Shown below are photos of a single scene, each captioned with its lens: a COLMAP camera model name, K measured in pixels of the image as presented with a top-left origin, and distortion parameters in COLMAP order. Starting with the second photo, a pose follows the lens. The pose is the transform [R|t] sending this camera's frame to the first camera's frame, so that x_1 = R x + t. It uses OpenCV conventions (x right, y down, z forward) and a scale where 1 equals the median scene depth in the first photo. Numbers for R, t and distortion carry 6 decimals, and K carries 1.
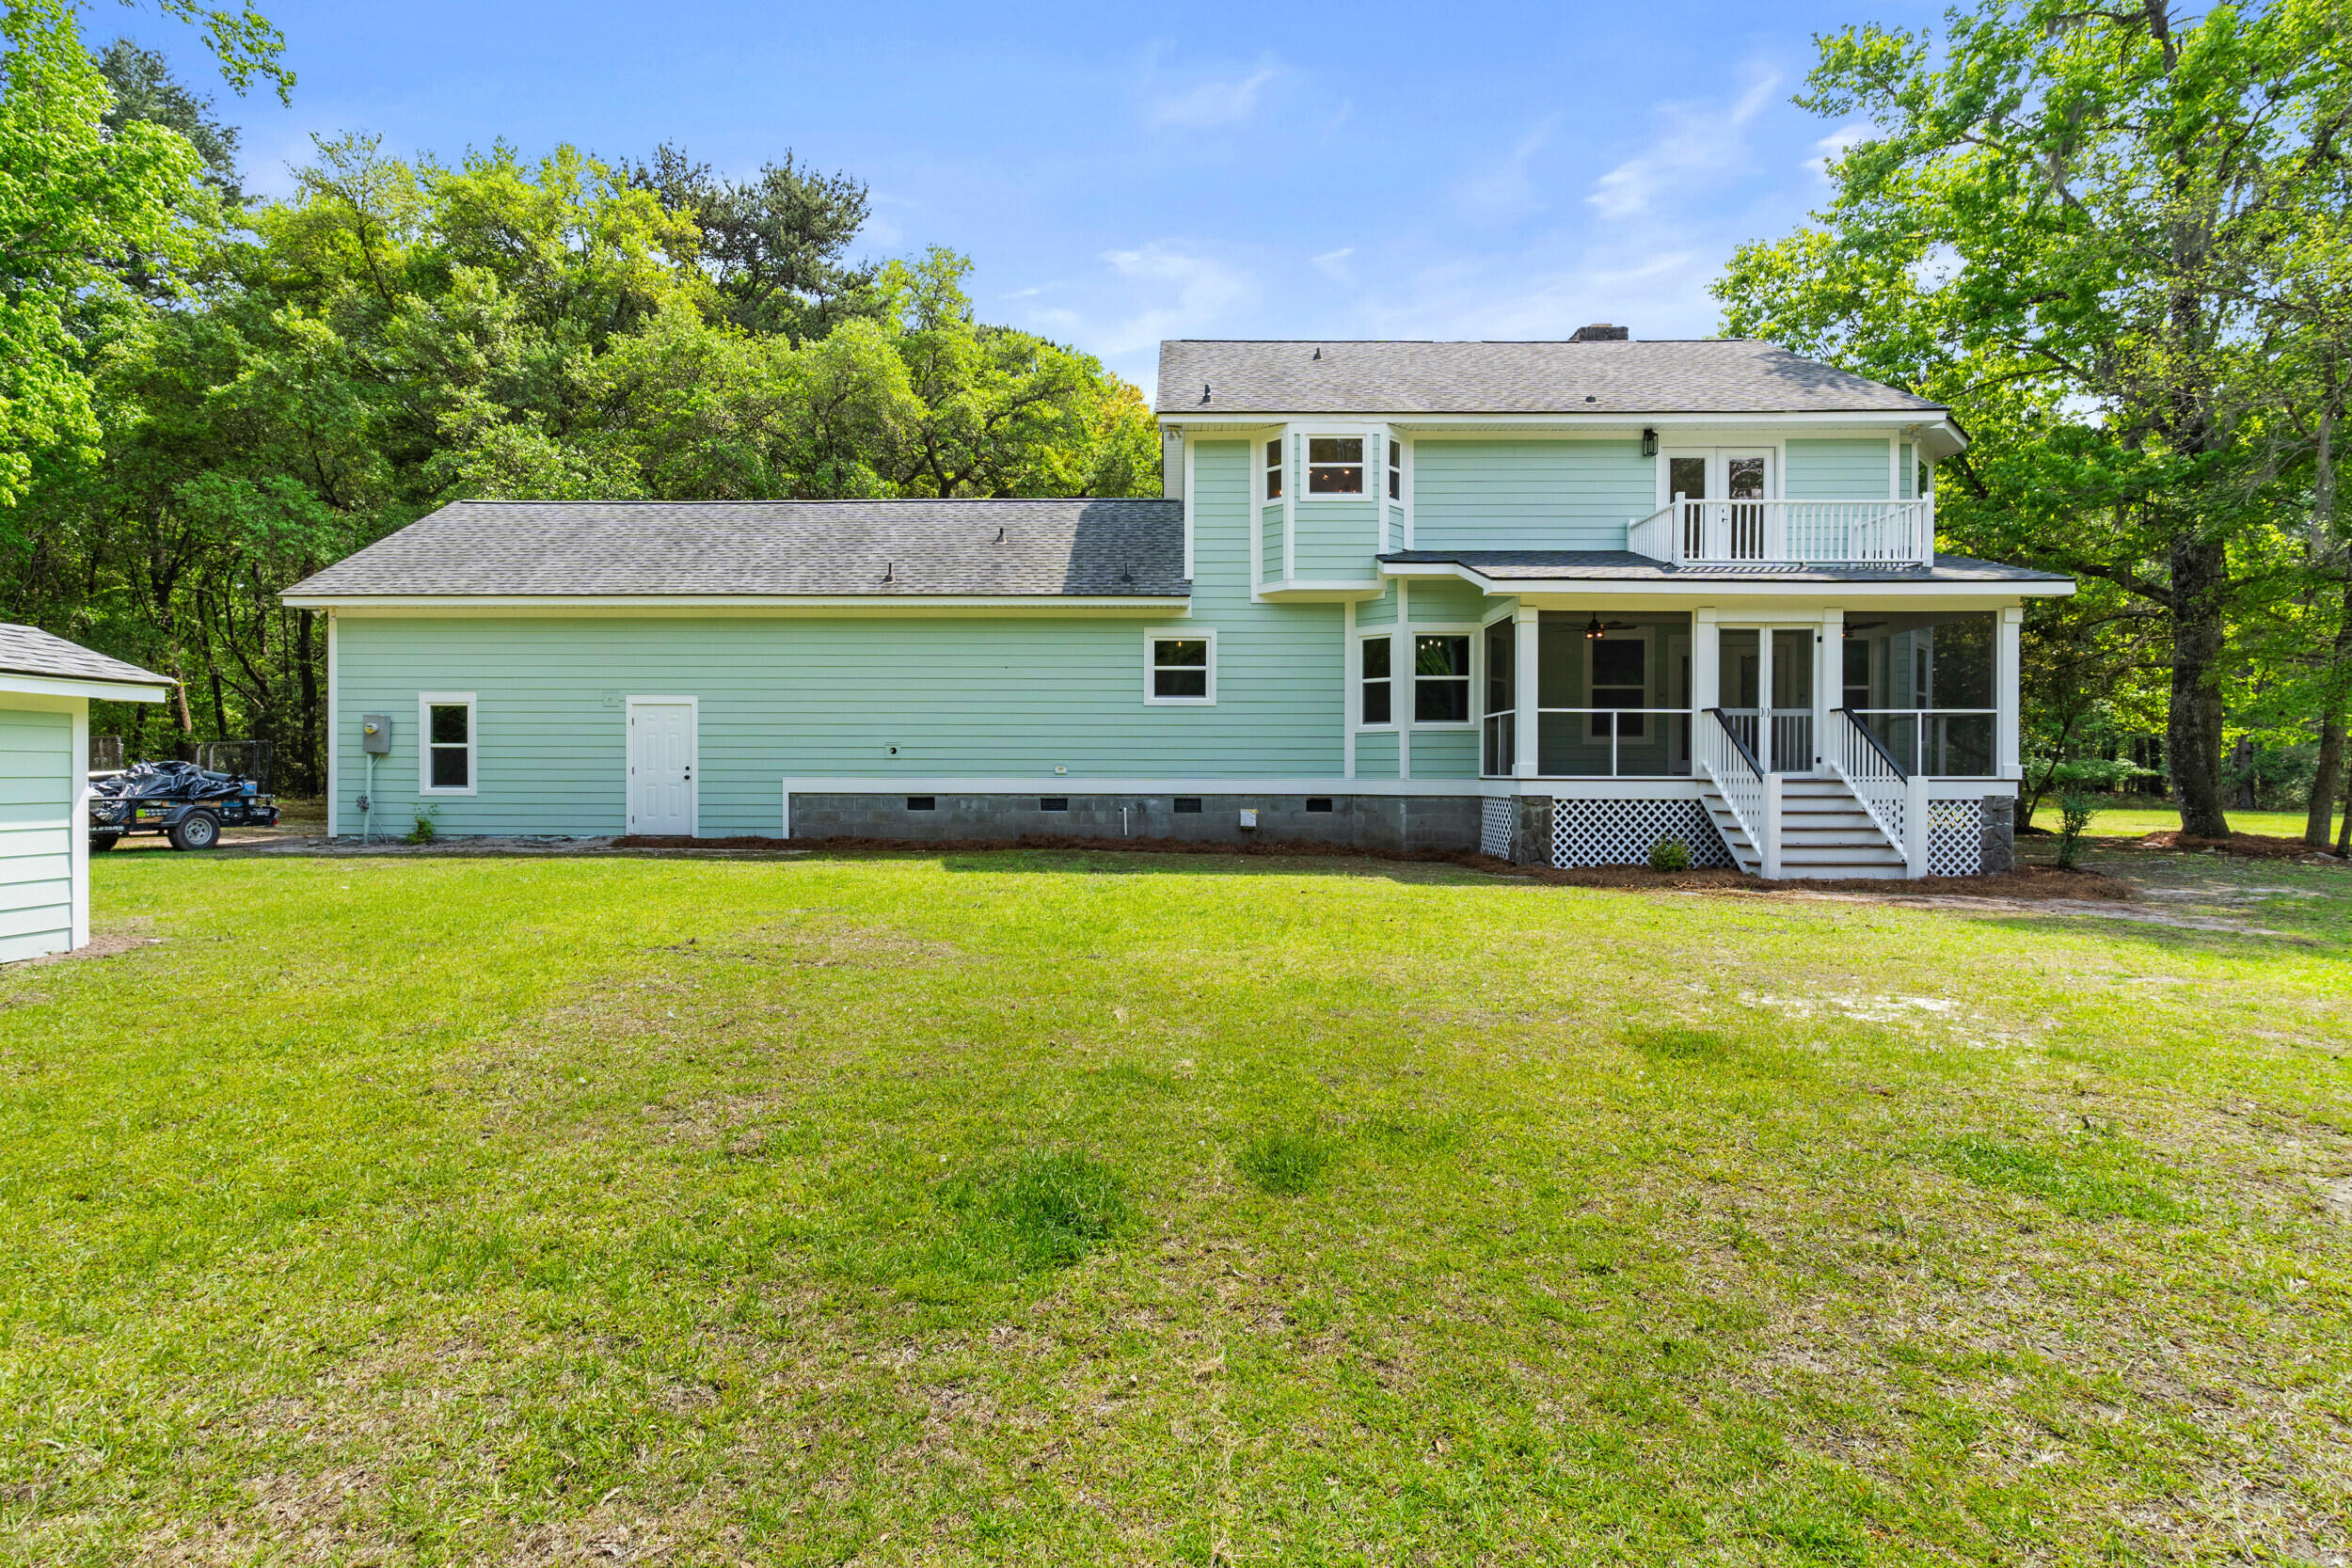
lens RADIAL K [[1066.3, 0, 1176.0], [0, 1066.3, 784.0], [0, 0, 1]] dist [0.002250, 0.000183]
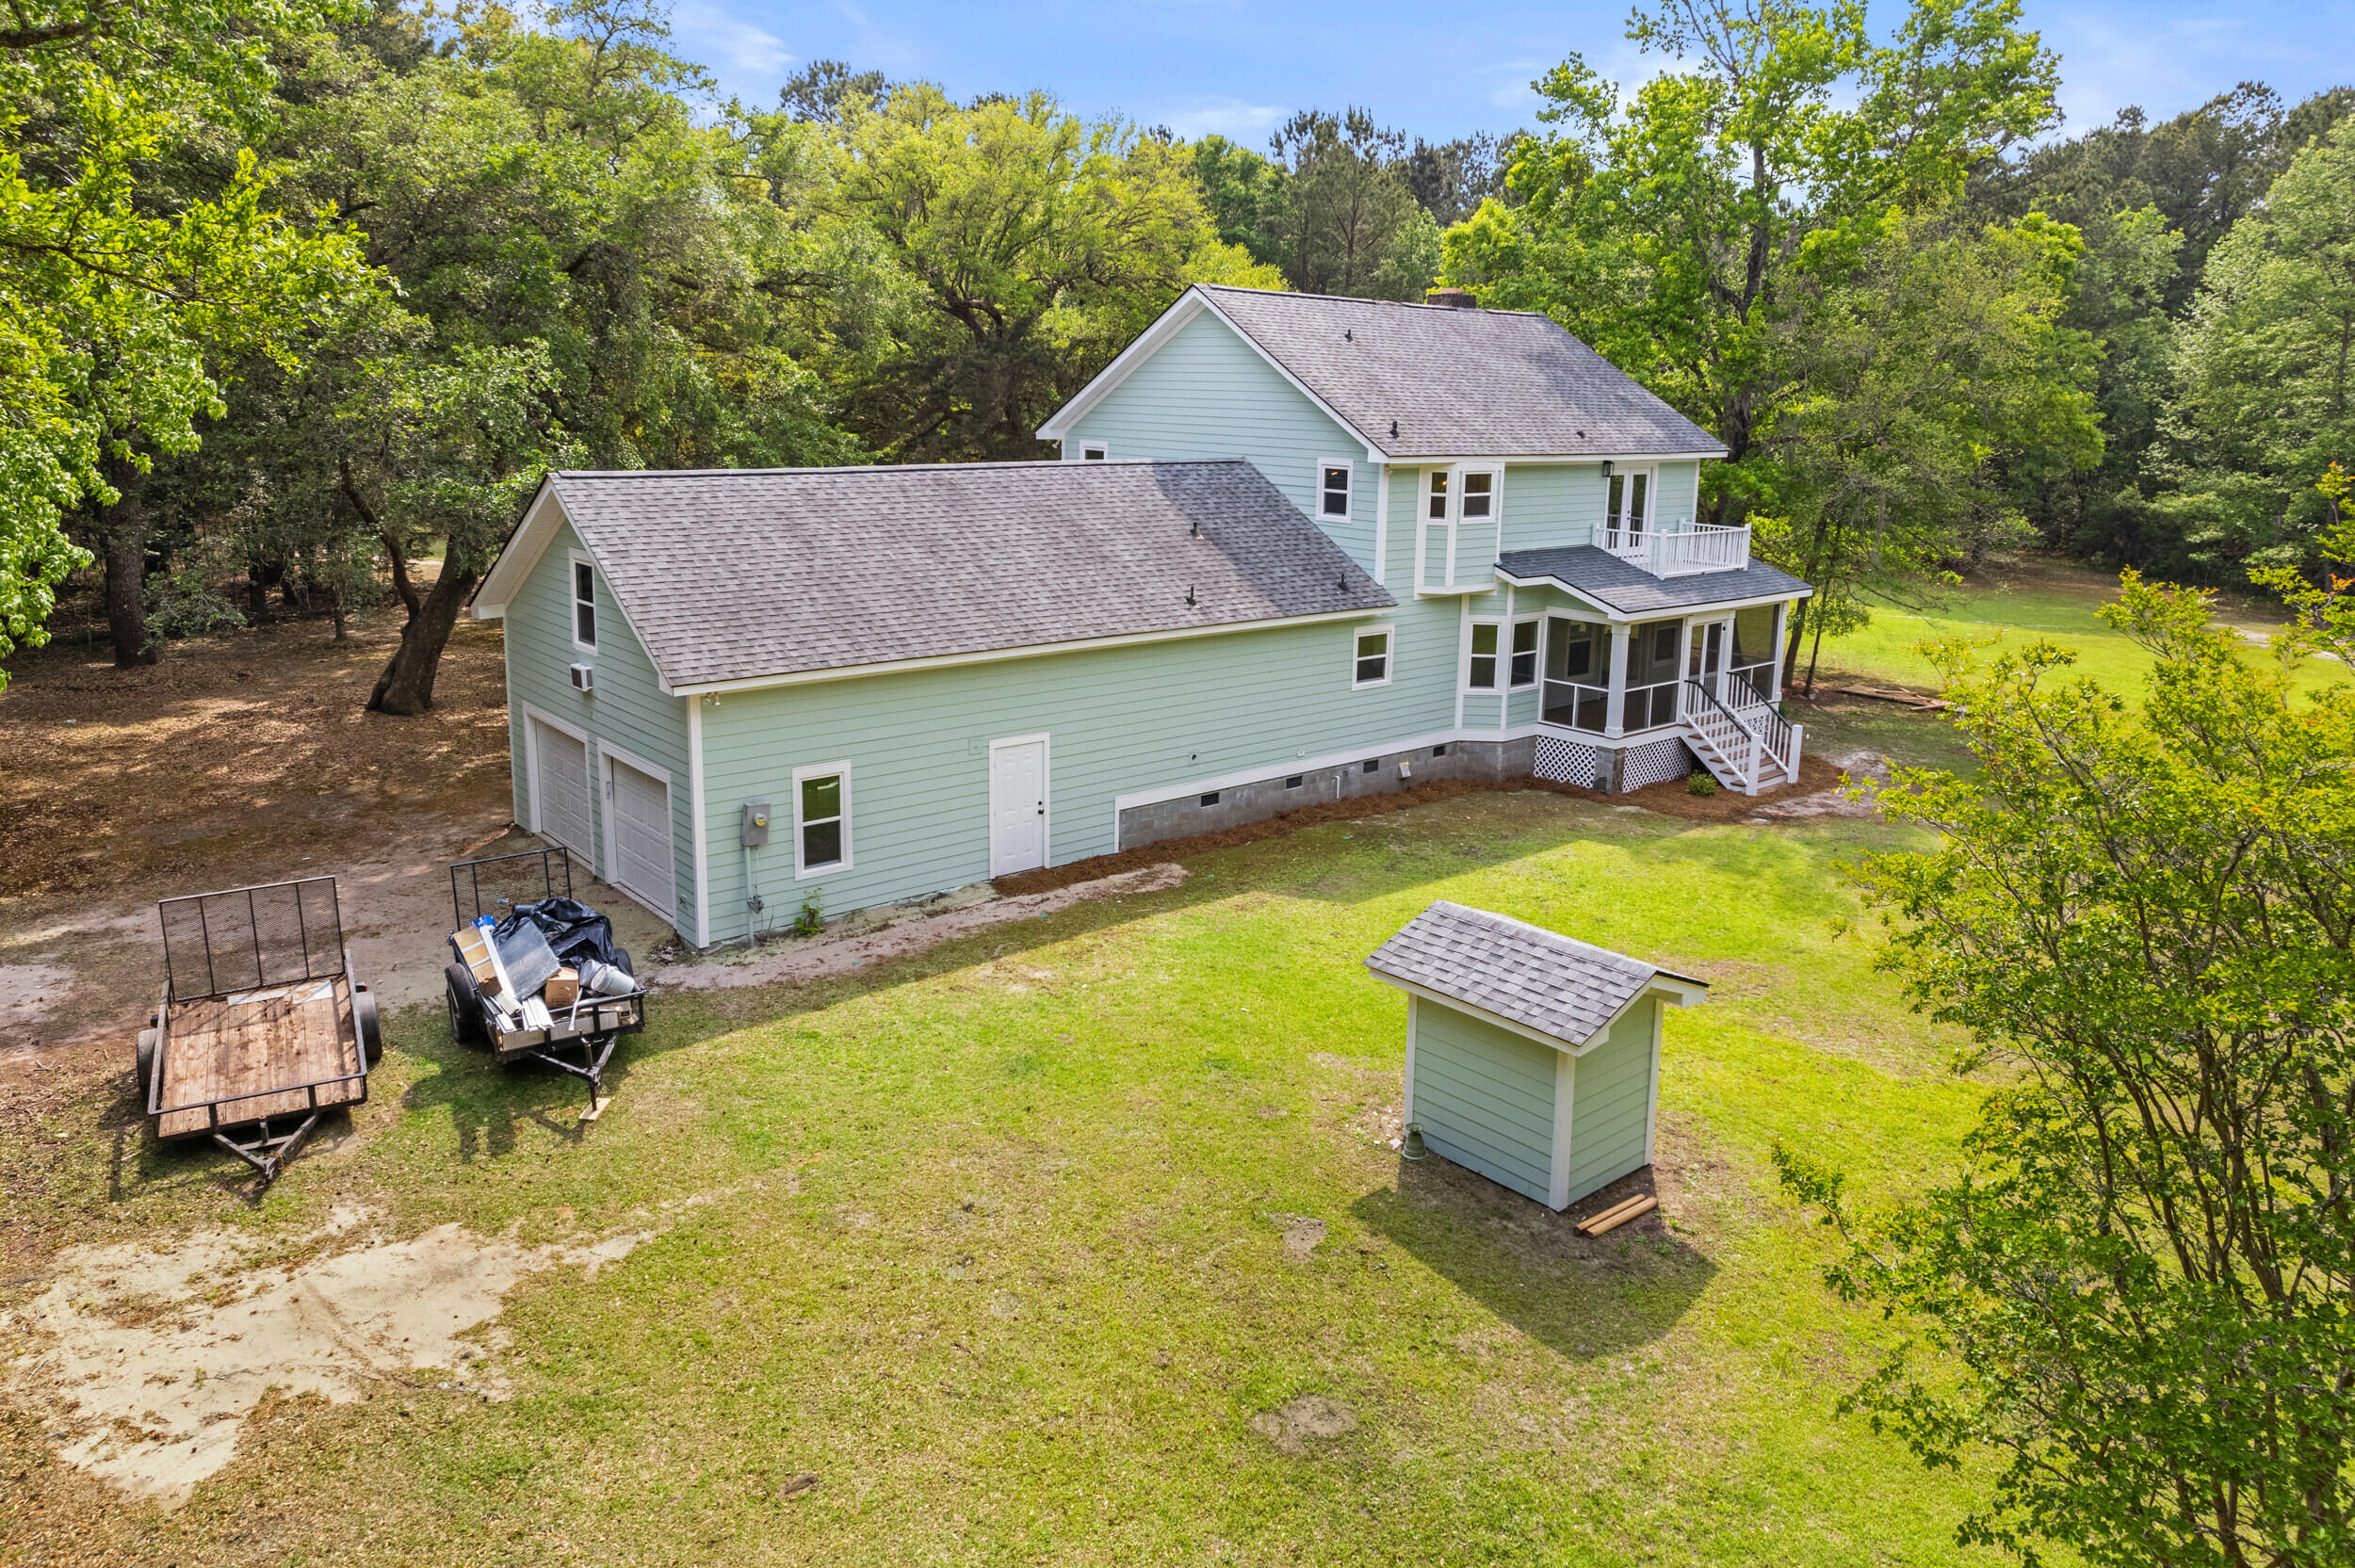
lens RADIAL K [[1497.7, 0, 1170.2], [0, 1497.7, 657.6], [0, 0, 1]] dist [-0.003549, 0.000381]
pose [[0.753057, -0.100087, 0.650298, -1.283212], [-0.017285, 0.985012, 0.171619, -0.398764], [-0.657728, -0.140479, 0.740040, -0.110560]]
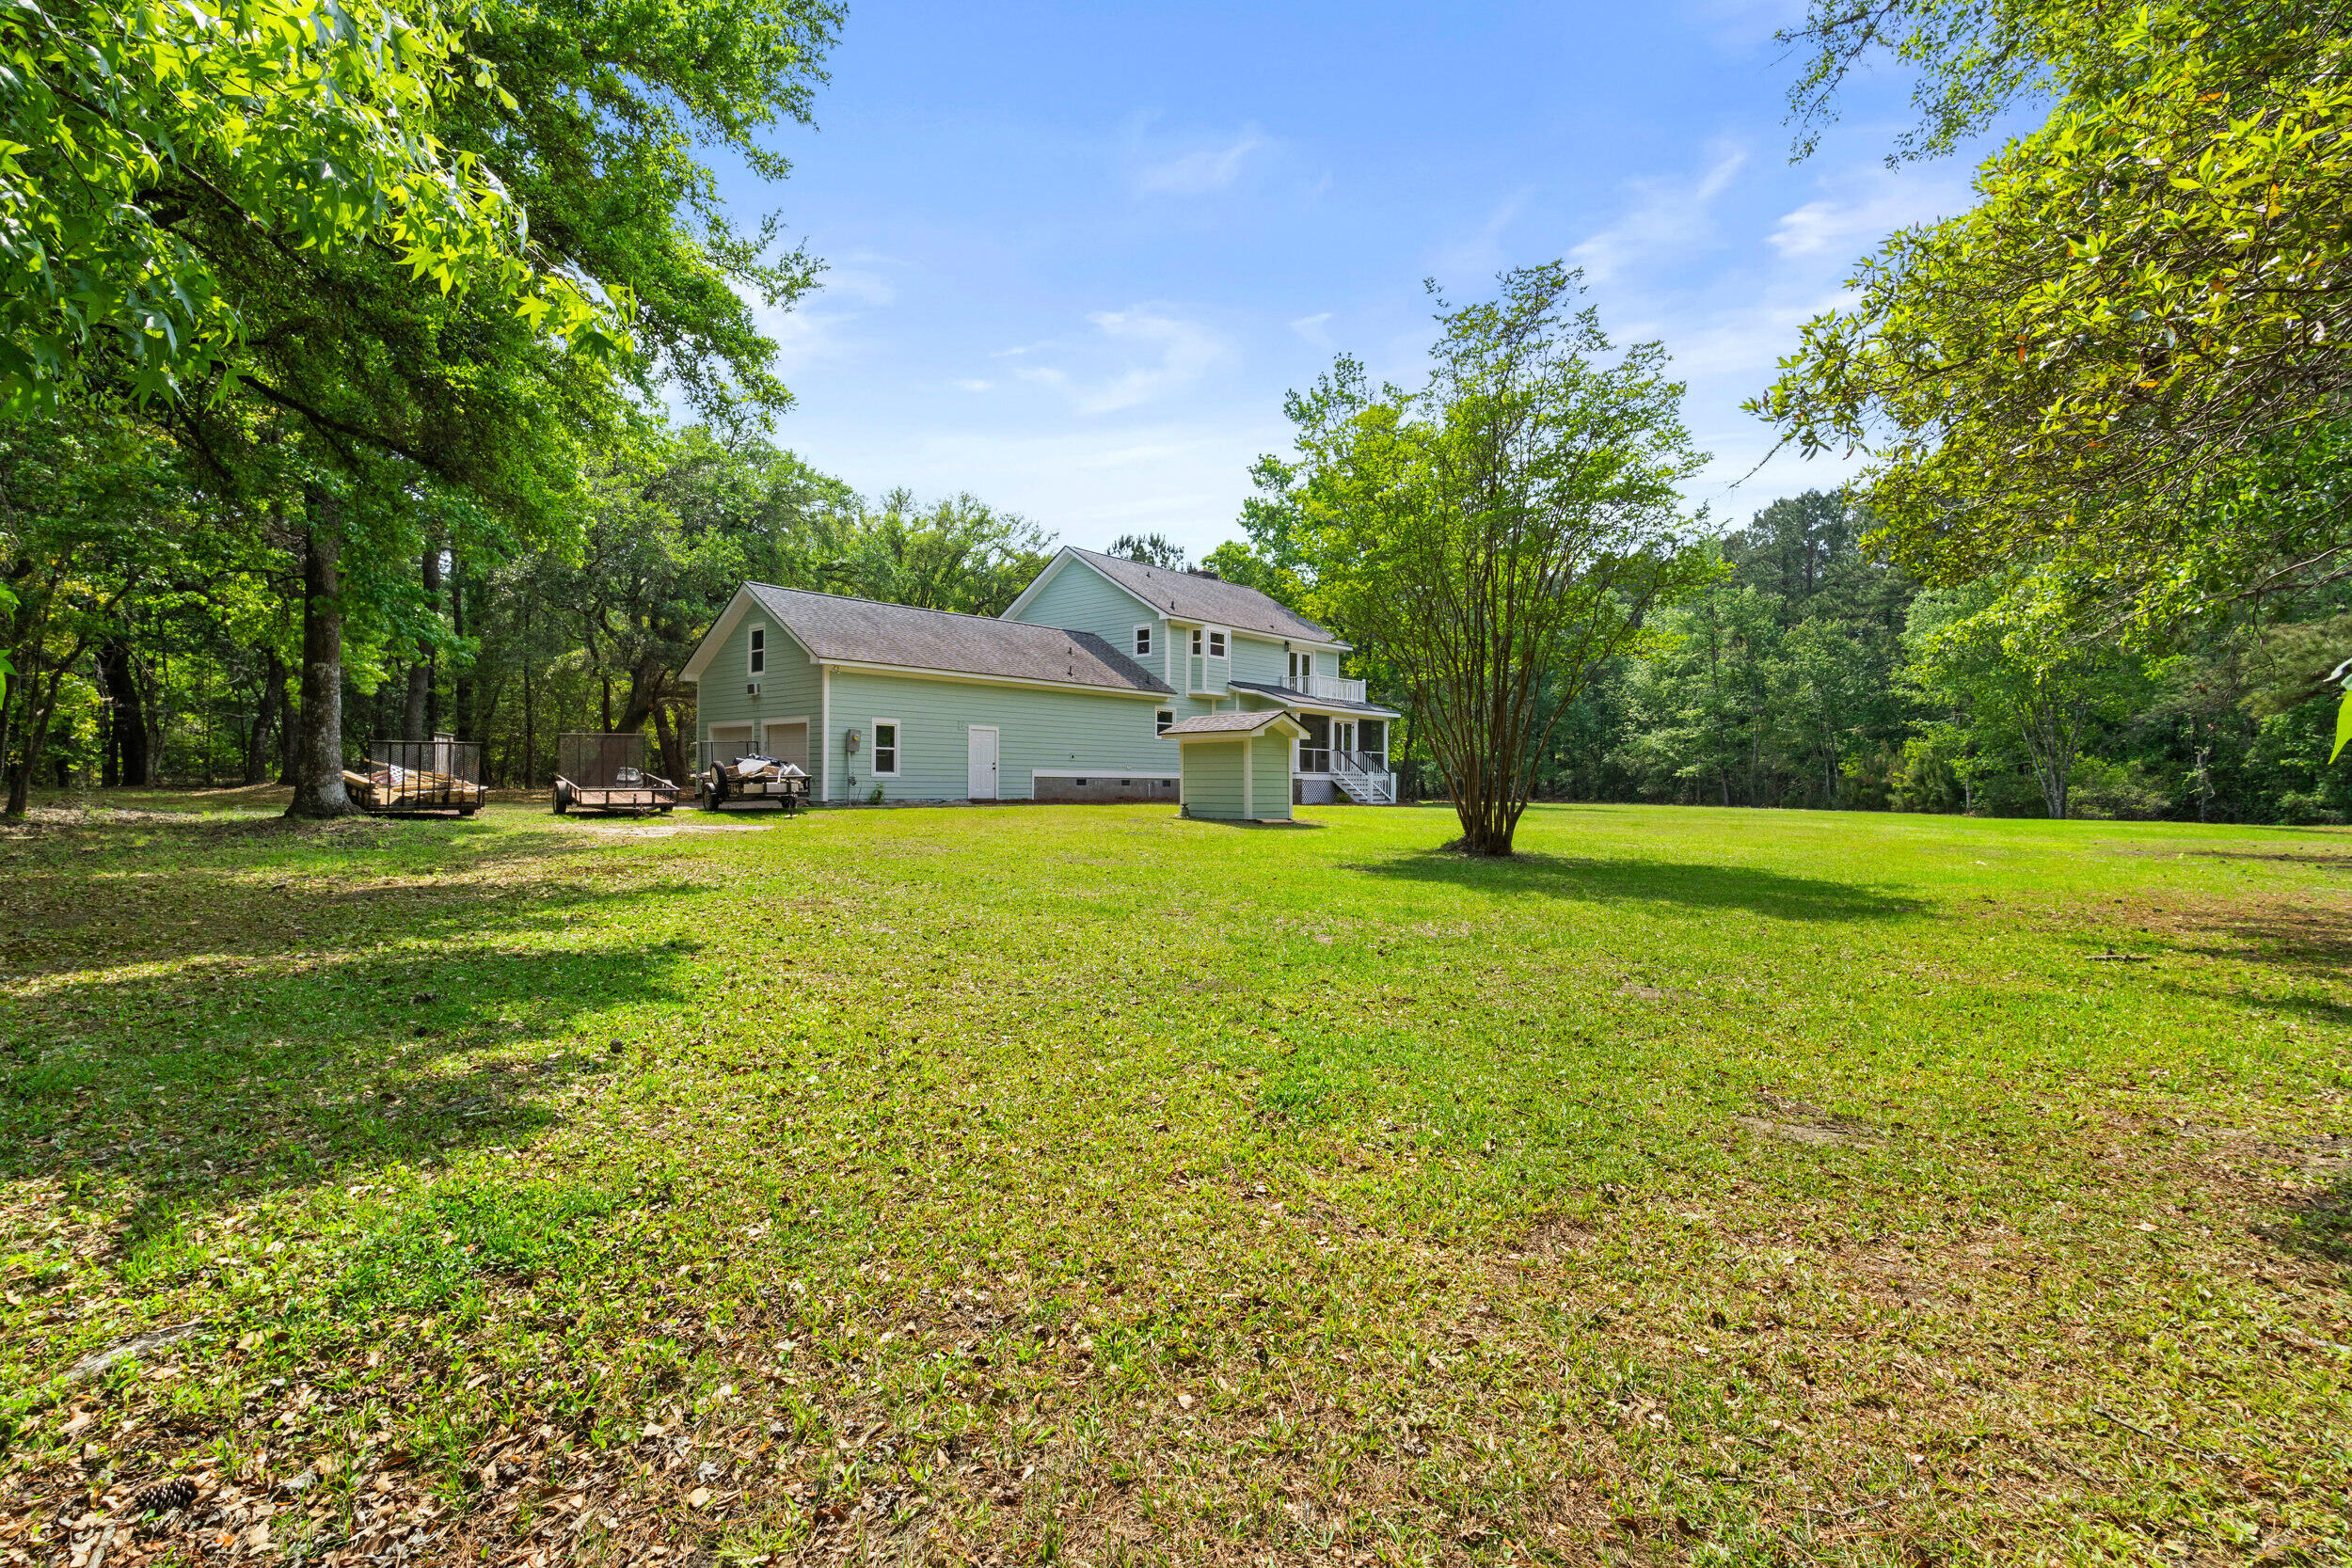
lens RADIAL K [[1066.3, 0, 1176.0], [0, 1066.3, 784.0], [0, 0, 1]] dist [0.002250, 0.000183]
pose [[0.662182, 0.002167, 0.749340, -1.705347], [0.001627, 0.999989, -0.004330, 0.031424], [-0.749341, 0.004087, 0.662172, -0.535196]]
